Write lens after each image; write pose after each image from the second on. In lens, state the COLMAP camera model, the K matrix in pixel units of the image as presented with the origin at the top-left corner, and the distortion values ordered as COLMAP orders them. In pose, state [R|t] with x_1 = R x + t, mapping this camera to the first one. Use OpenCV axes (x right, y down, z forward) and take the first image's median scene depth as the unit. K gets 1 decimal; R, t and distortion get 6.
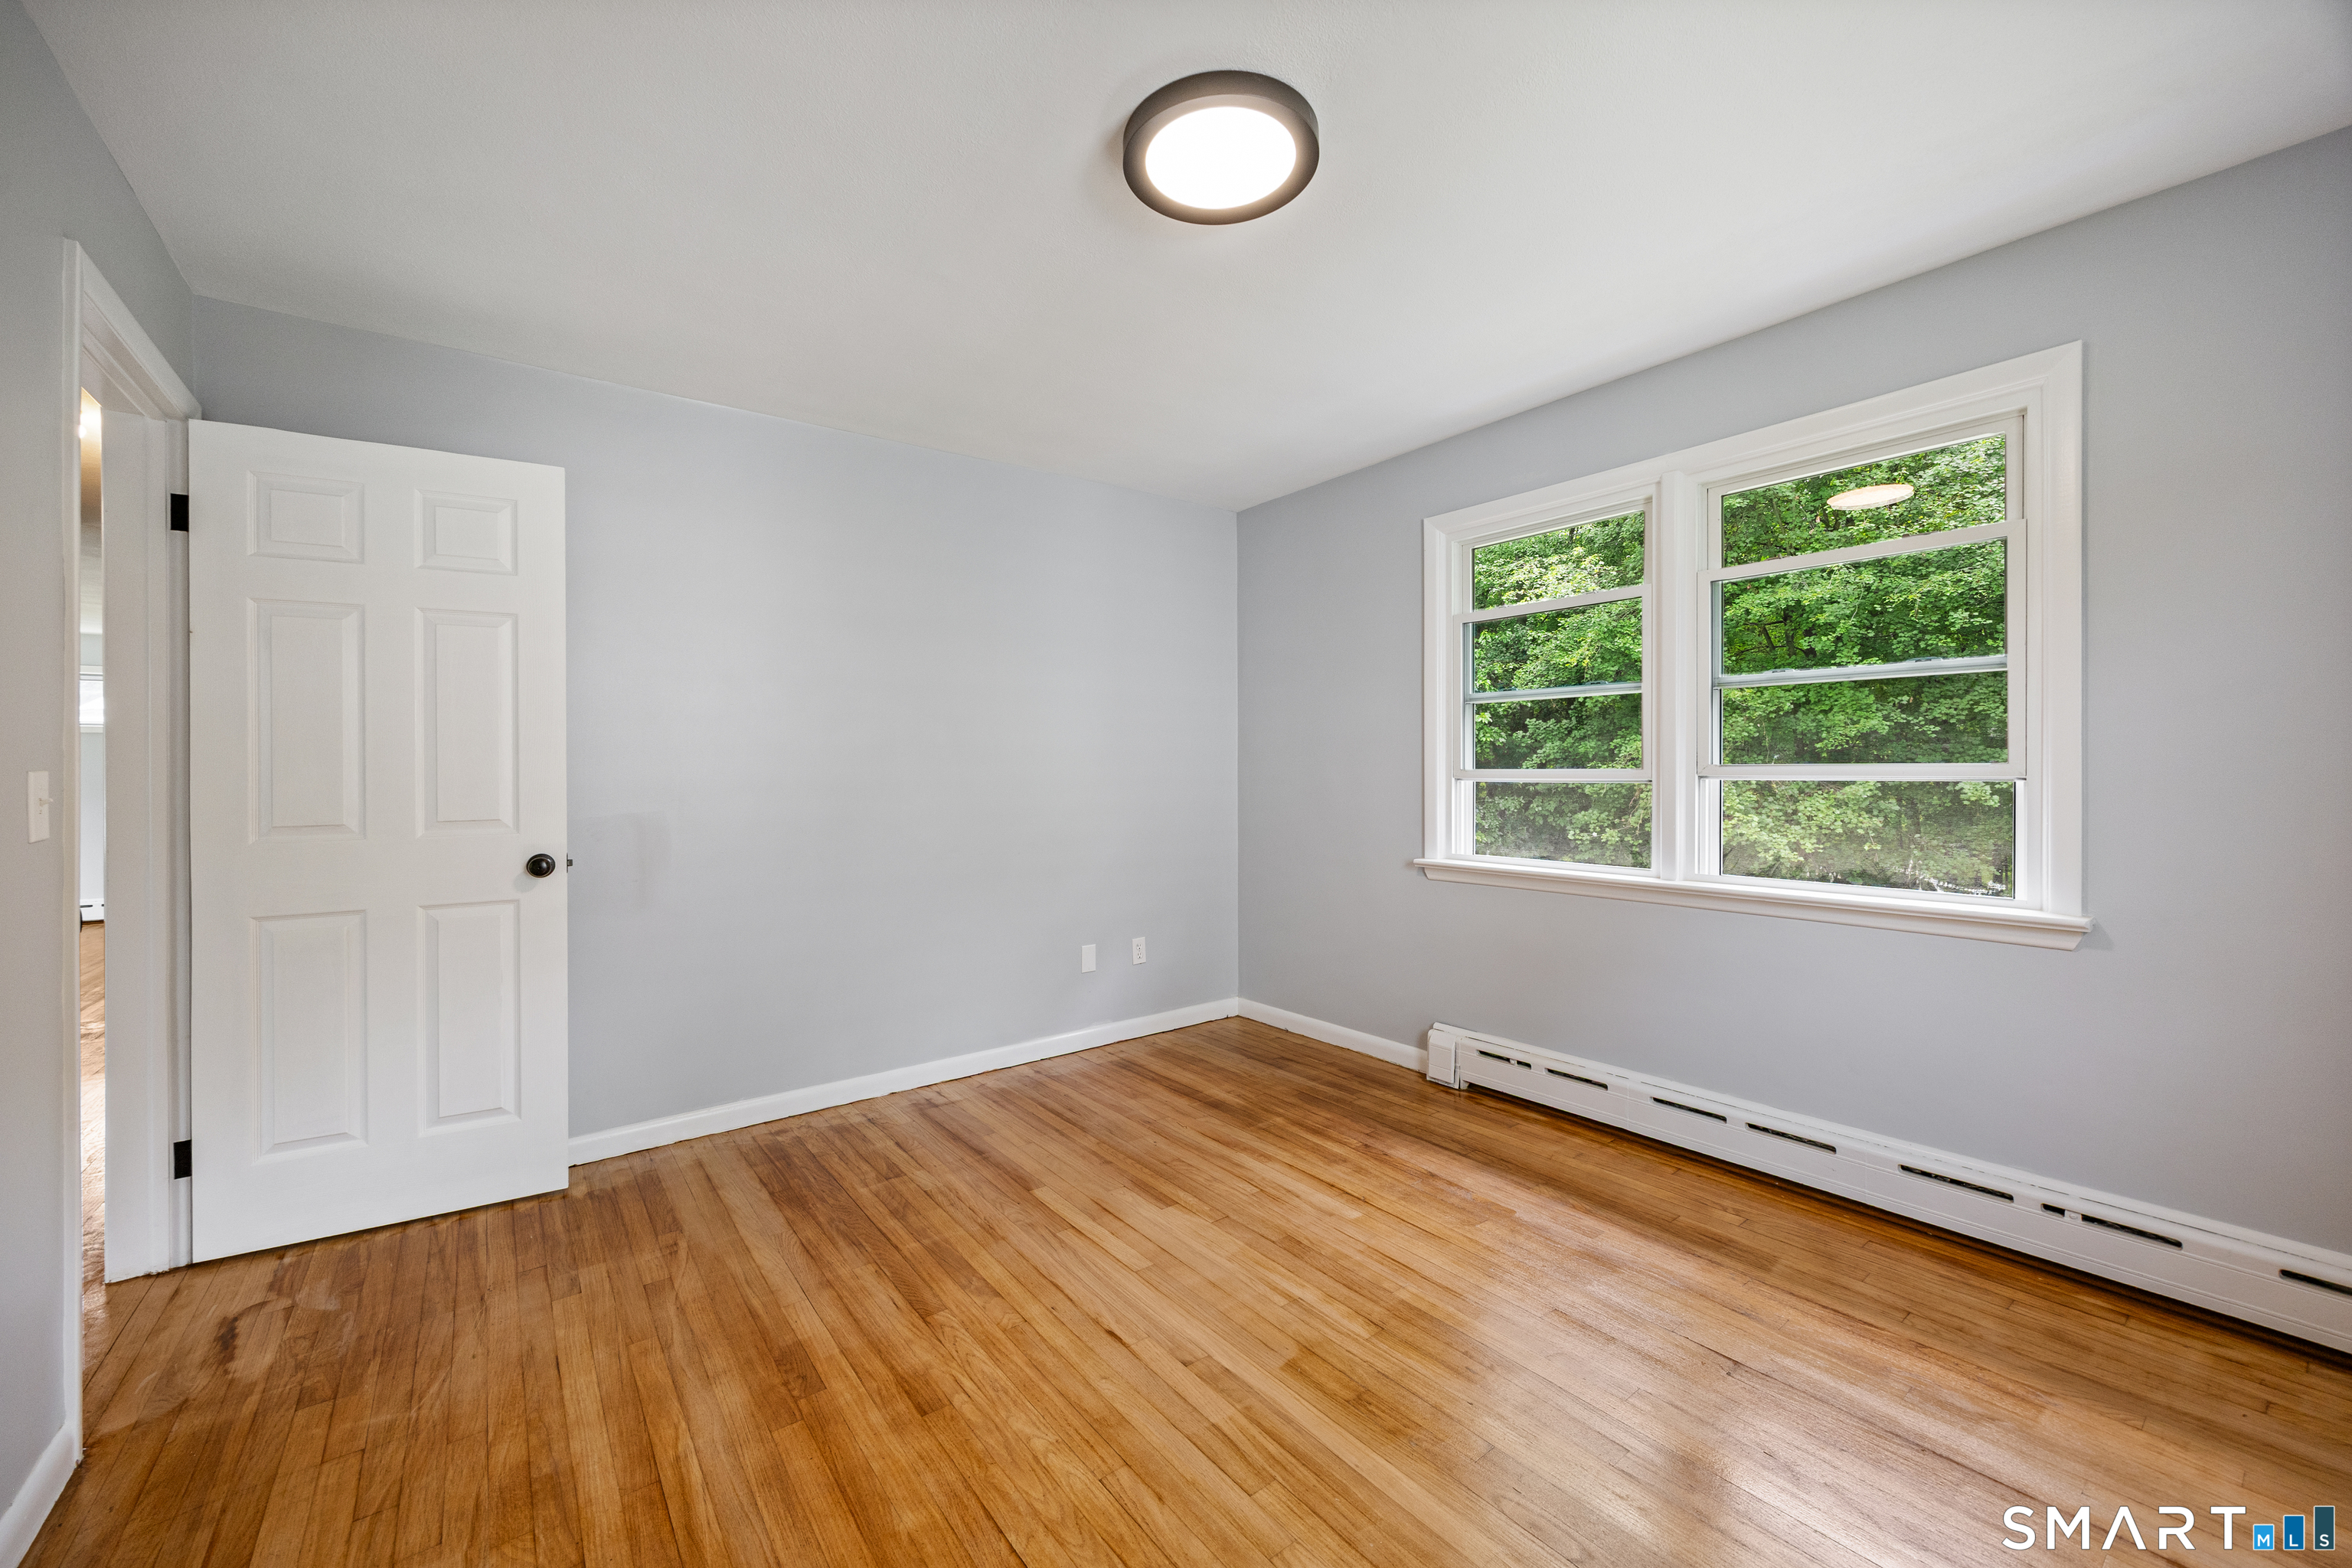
lens RADIAL K [[929.6, 0, 1157.1], [0, 929.6, 778.0], [0, 0, 1]] dist [0.004580, 0.000264]
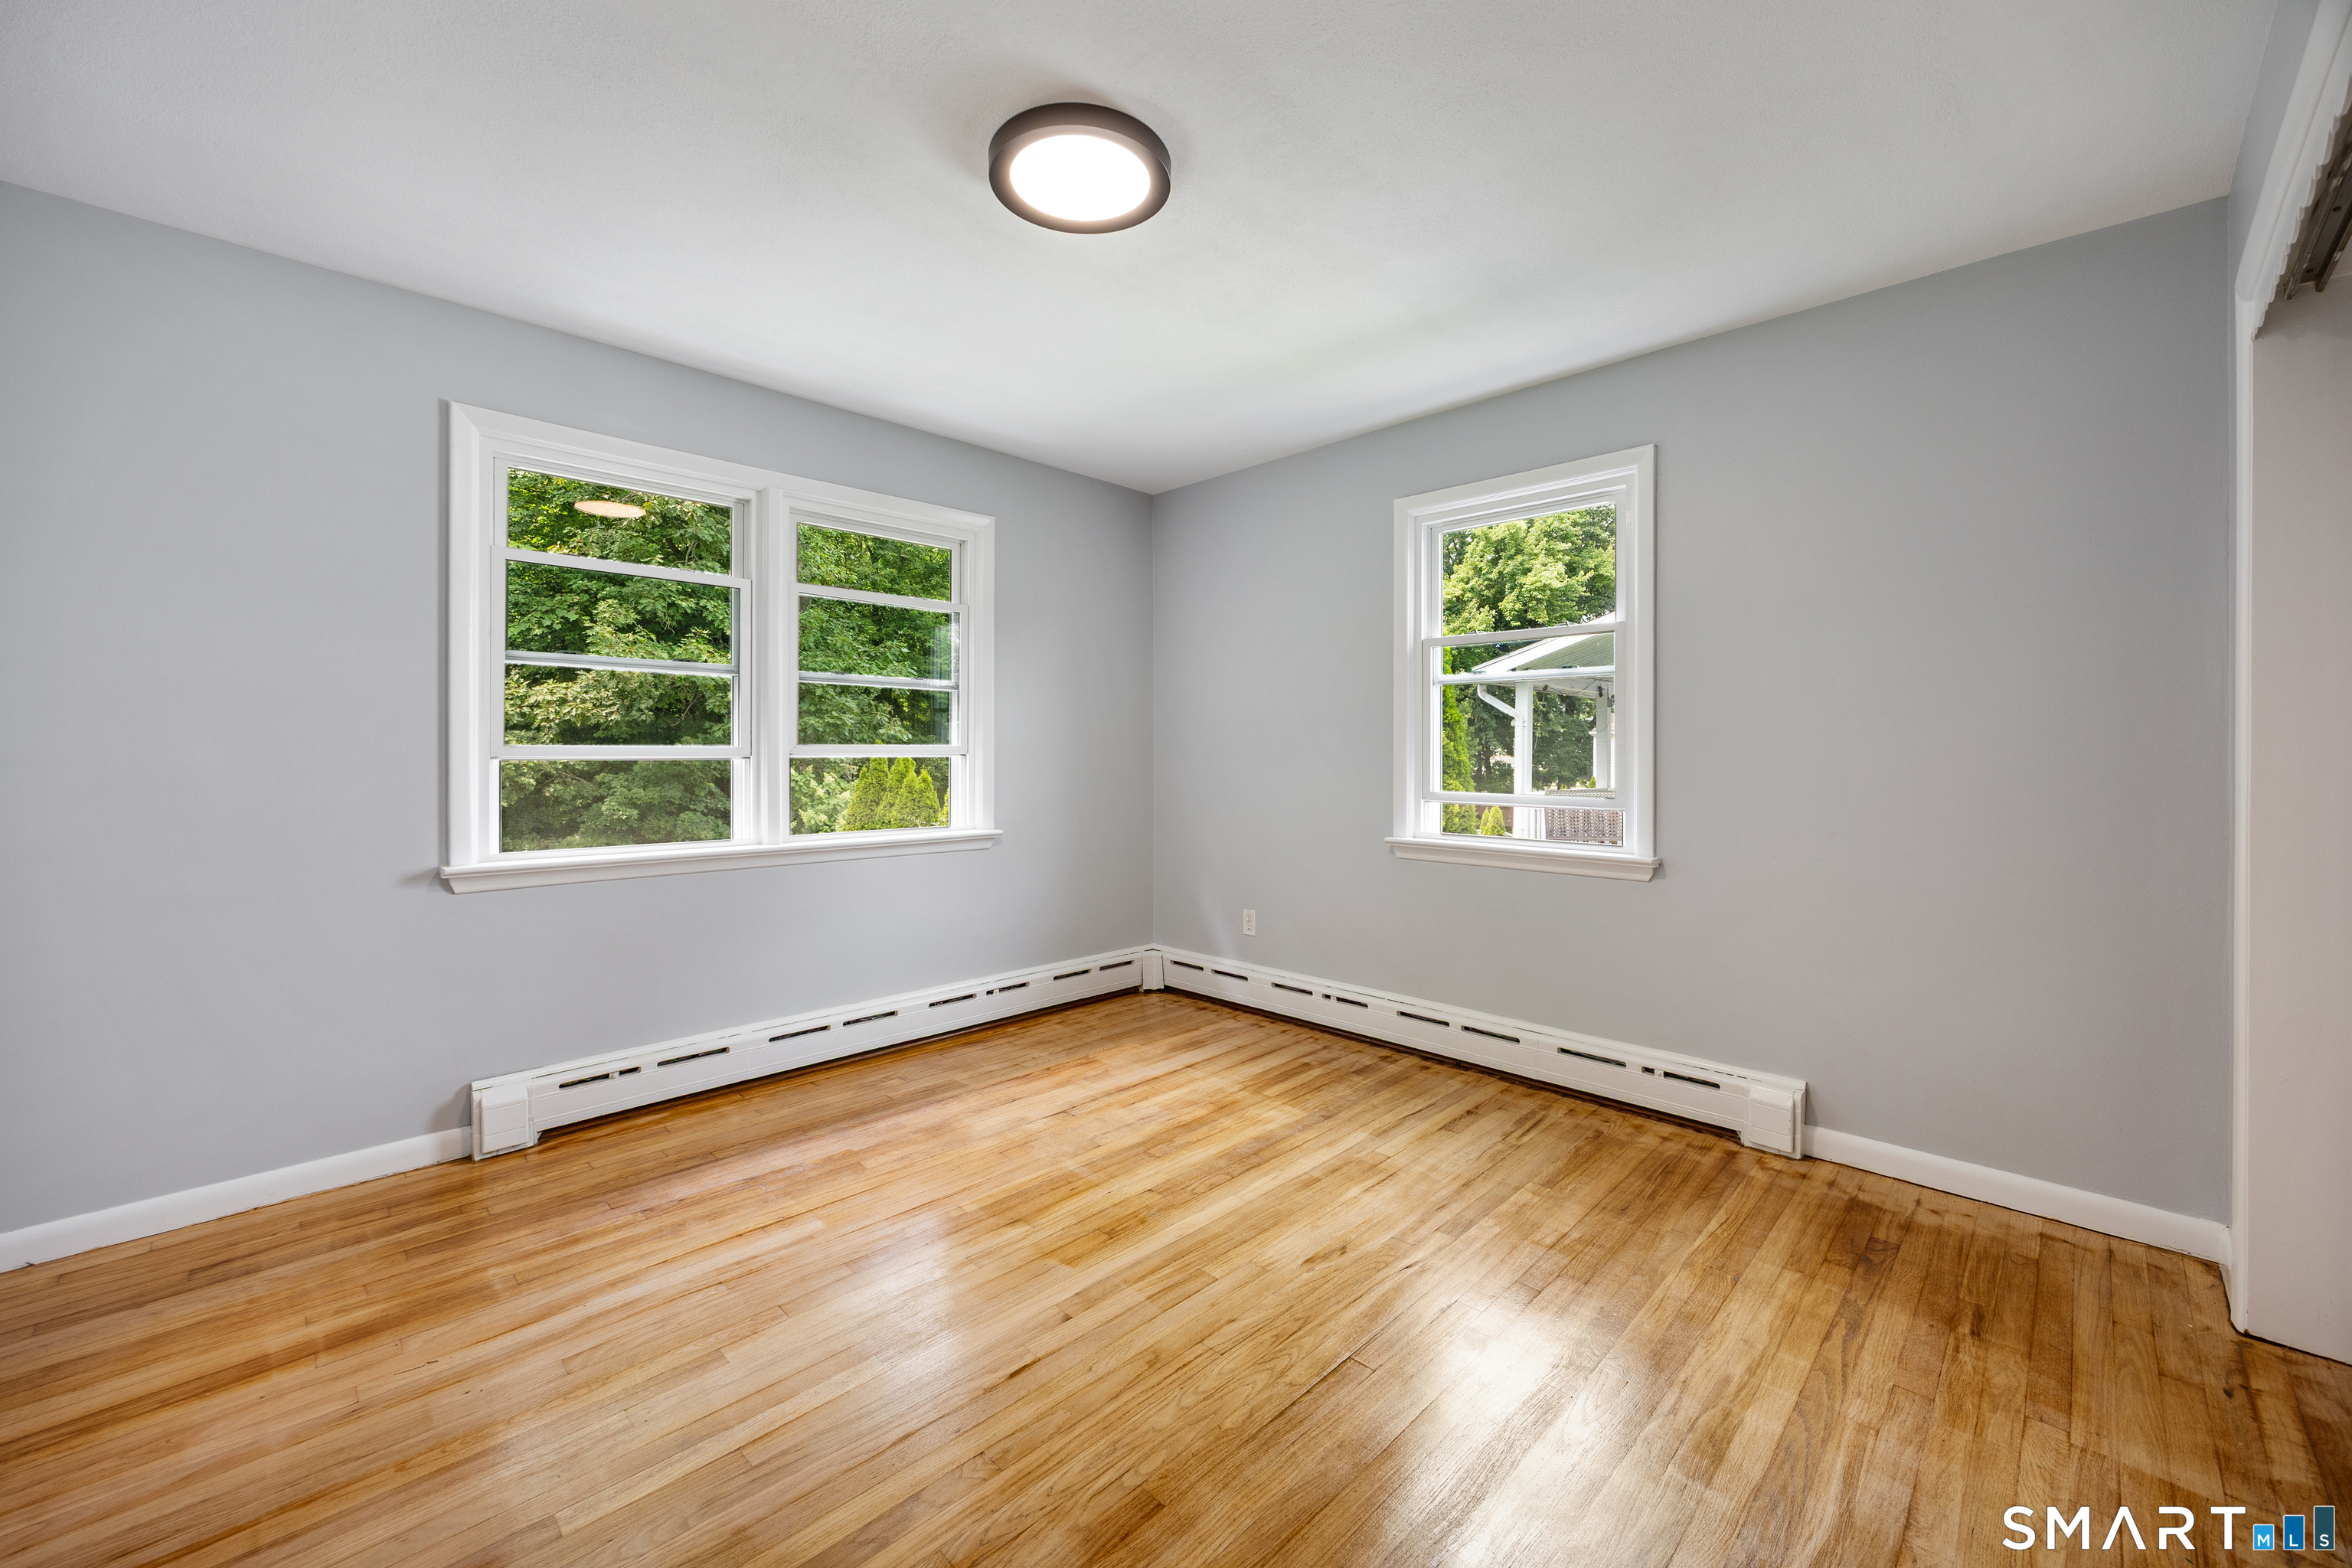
lens RADIAL K [[929.6, 0, 1189.6], [0, 929.6, 744.4], [0, 0, 1]] dist [0.004580, 0.000264]
pose [[-0.162013, 0.016062, 0.986658, -0.871113], [0.008543, 0.999853, -0.014874, 0.009470], [-0.986752, 0.006019, -0.162126, 0.882124]]
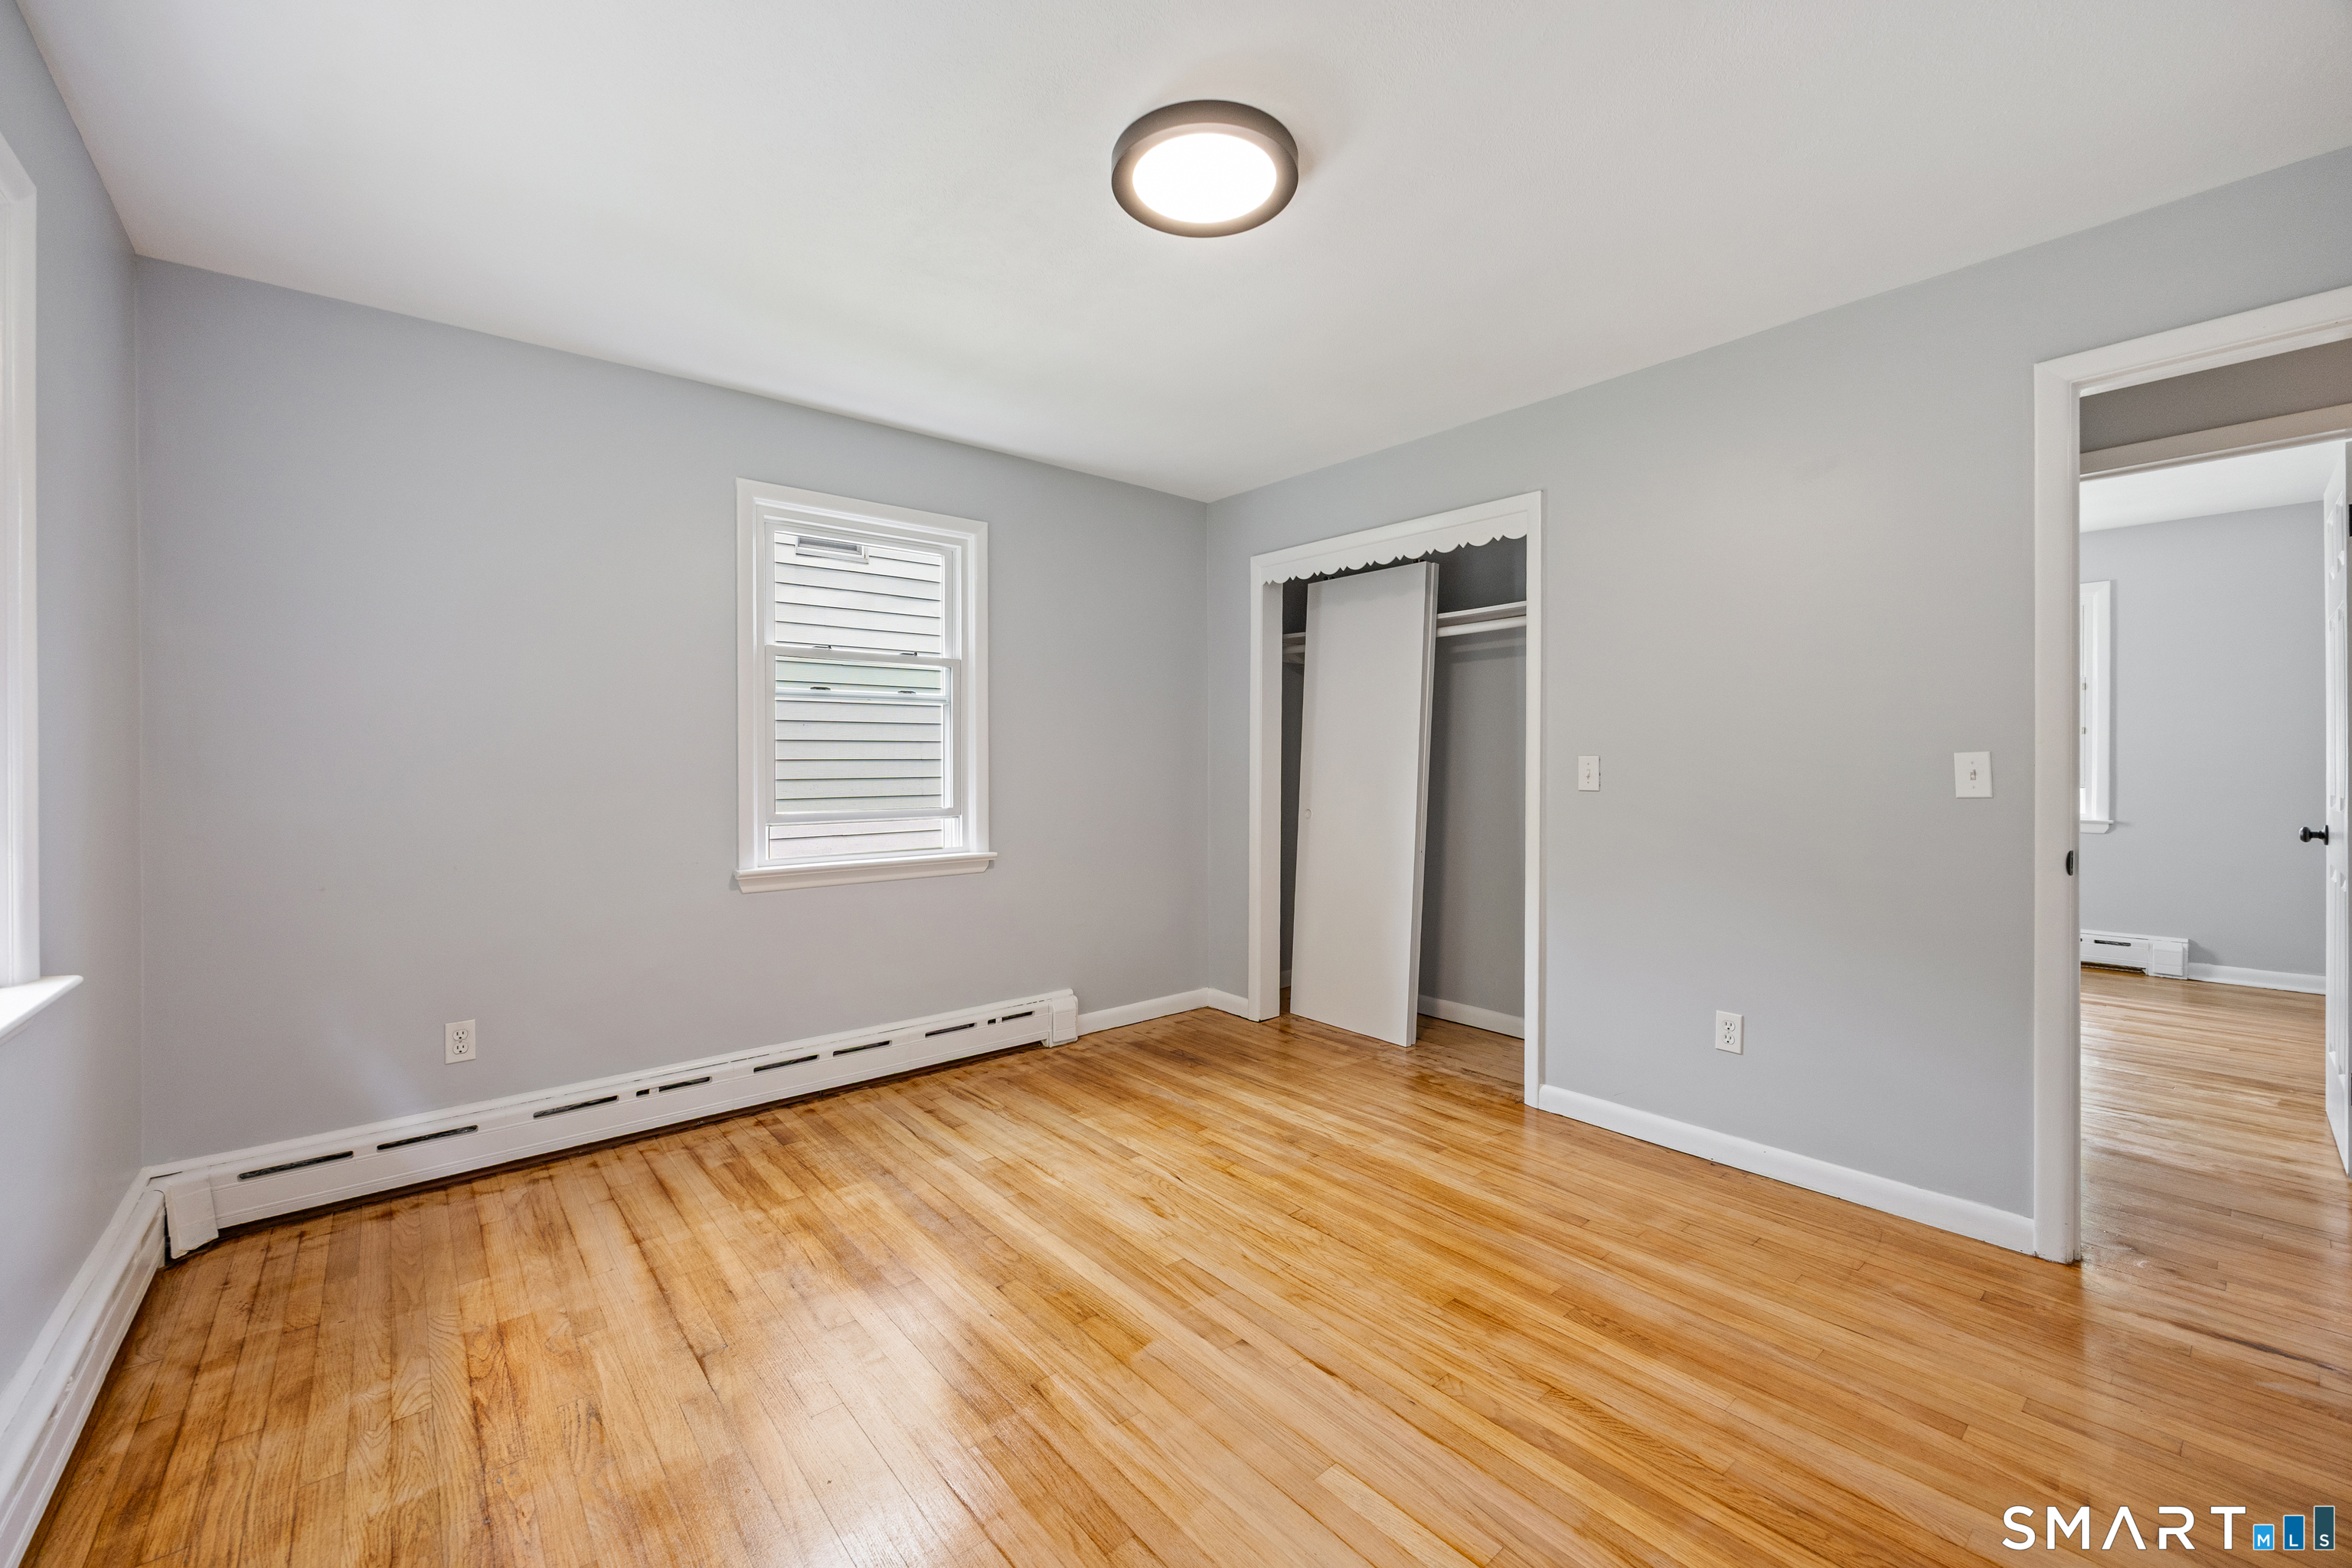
lens RADIAL K [[929.6, 0, 1171.5], [0, 929.6, 758.6], [0, 0, 1]] dist [0.004580, 0.000264]
pose [[-0.997855, 0.013460, -0.064059, 0.142289], [0.013183, 0.999902, 0.004746, -0.014781], [0.064116, 0.003891, -0.997935, 1.723428]]
